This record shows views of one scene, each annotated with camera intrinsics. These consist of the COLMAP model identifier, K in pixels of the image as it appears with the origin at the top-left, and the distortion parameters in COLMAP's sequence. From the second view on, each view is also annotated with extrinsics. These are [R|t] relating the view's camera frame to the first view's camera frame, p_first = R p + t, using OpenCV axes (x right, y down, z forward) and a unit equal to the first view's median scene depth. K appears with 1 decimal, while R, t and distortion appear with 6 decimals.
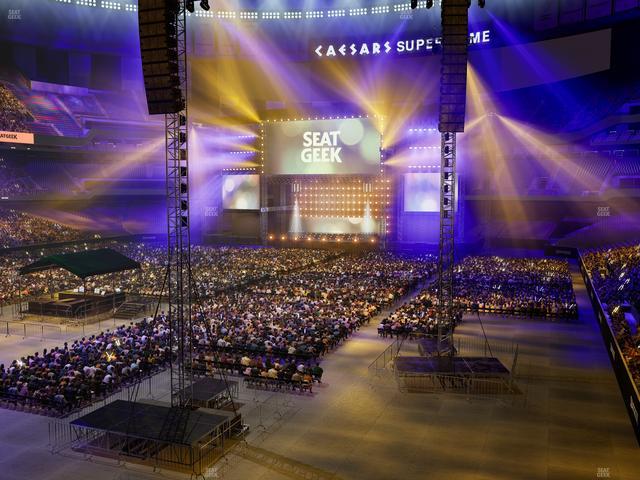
lens RADIAL K [[601.0, 0, 319.5], [0, 601.0, 239.9], [0, 0, 1]] dist [-0.000391, 0.000000]
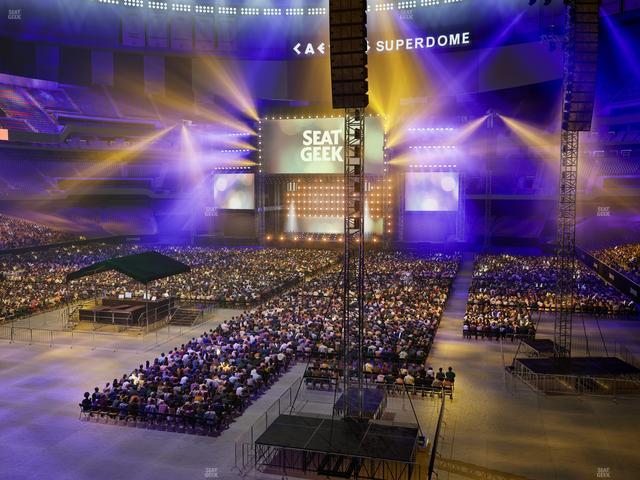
lens RADIAL K [[601.0, 0, 319.7], [0, 601.0, 239.9], [0, 0, 1]] dist [-0.000391, 0.000000]
pose [[0.995068, -0.008392, 0.098835, -0.096943], [0.008273, 0.999964, 0.001615, -0.001490], [-0.098845, -0.000789, 0.995103, 0.017643]]
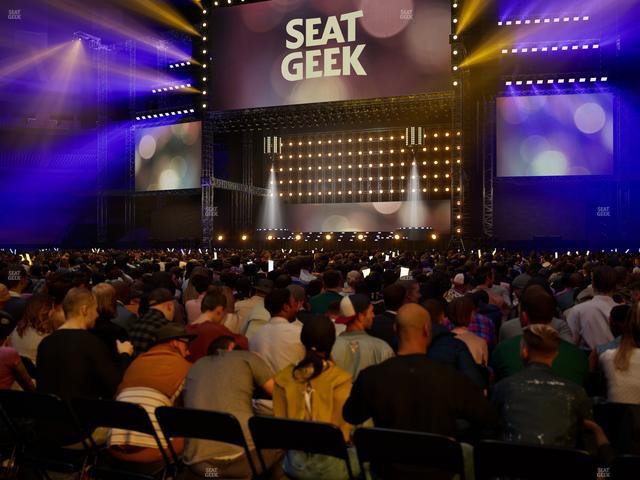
lens RADIAL K [[601.0, 0, 319.1], [0, 601.0, 240.8], [0, 0, 1]] dist [-0.000391, 0.000000]
pose [[0.999592, 0.000232, 0.028550, -0.013765], [0.002387, 0.995785, -0.091682, 0.045087], [-0.028451, 0.091713, 0.995379, 0.516229]]
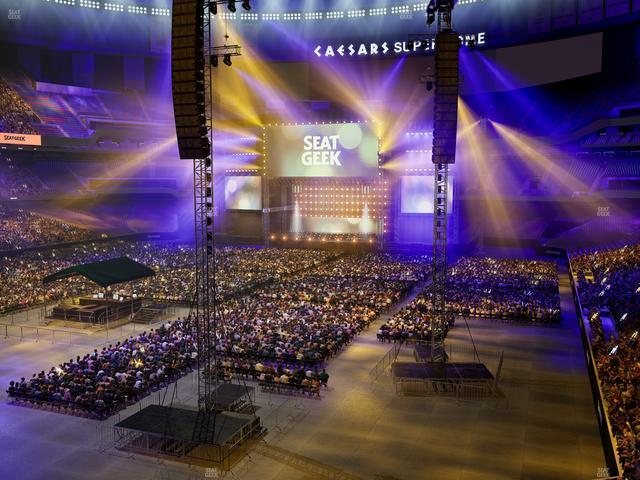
lens RADIAL K [[601.0, 0, 319.6], [0, 601.0, 240.1], [0, 0, 1]] dist [-0.000391, 0.000000]
pose [[0.999985, -0.000548, 0.005489, -0.005596], [0.000451, 0.999844, 0.017664, -0.017977], [-0.005498, -0.017661, 0.999829, -0.037858]]
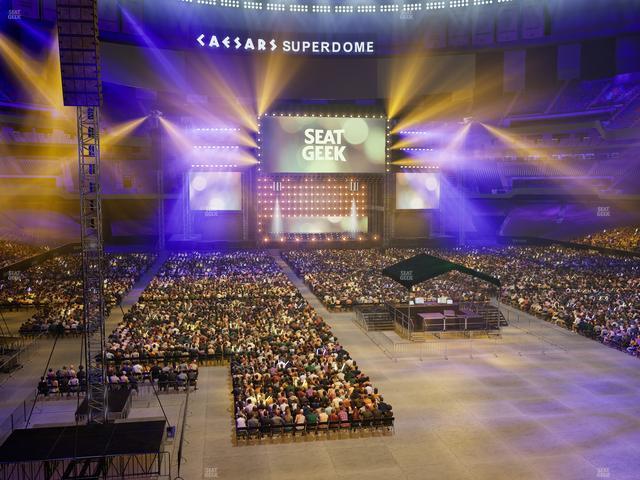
lens RADIAL K [[601.0, 0, 319.6], [0, 601.0, 240.8], [0, 0, 1]] dist [-0.000391, 0.000000]
pose [[0.860075, -0.043751, 0.508288, -0.495064], [0.042143, 0.999004, 0.014680, -0.012884], [-0.508424, 0.008794, 0.861062, 0.157924]]
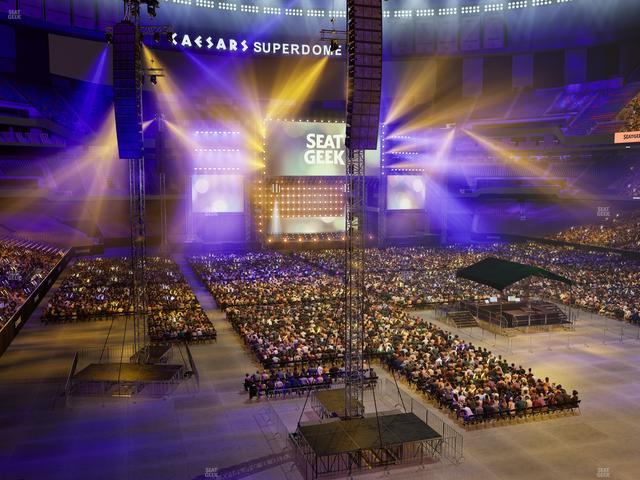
lens RADIAL K [[601.0, 0, 320.0], [0, 601.0, 240.8], [0, 0, 1]] dist [-0.000391, 0.000000]
pose [[0.778667, -0.061812, 0.624385, -0.635532], [0.051778, 0.998072, 0.034233, -0.033389], [-0.625297, 0.005674, 0.780366, 0.201411]]
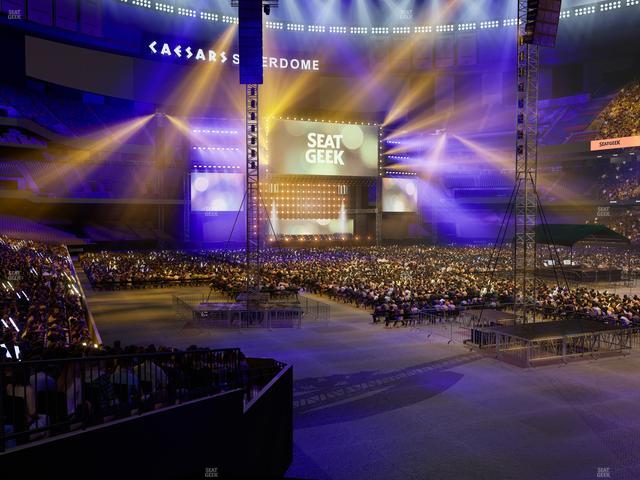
lens RADIAL K [[601.0, 0, 320.5], [0, 601.0, 240.4], [0, 0, 1]] dist [-0.000391, 0.000000]
pose [[0.707265, -0.026737, 0.706442, -0.713200], [0.058387, 0.998080, -0.020680, 0.021797], [-0.704533, 0.055874, 0.707468, 0.280397]]
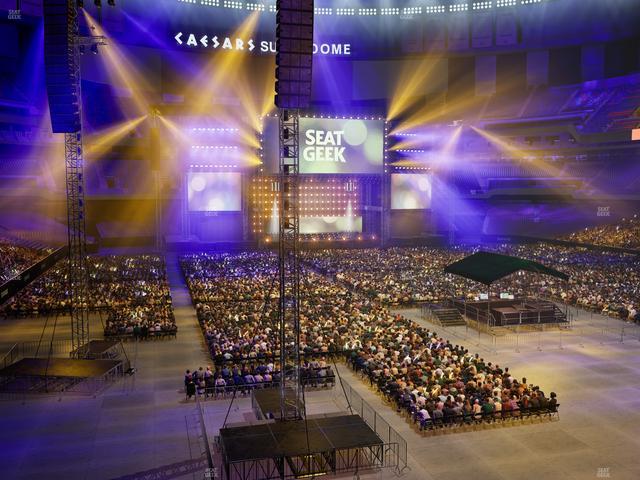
lens RADIAL K [[601.0, 0, 319.7], [0, 601.0, 241.0], [0, 0, 1]] dist [-0.000391, 0.000000]
pose [[0.802150, -0.050910, 0.594948, -0.584826], [0.049264, 0.998604, 0.019030, -0.016923], [-0.595087, 0.014045, 0.803539, 0.206482]]
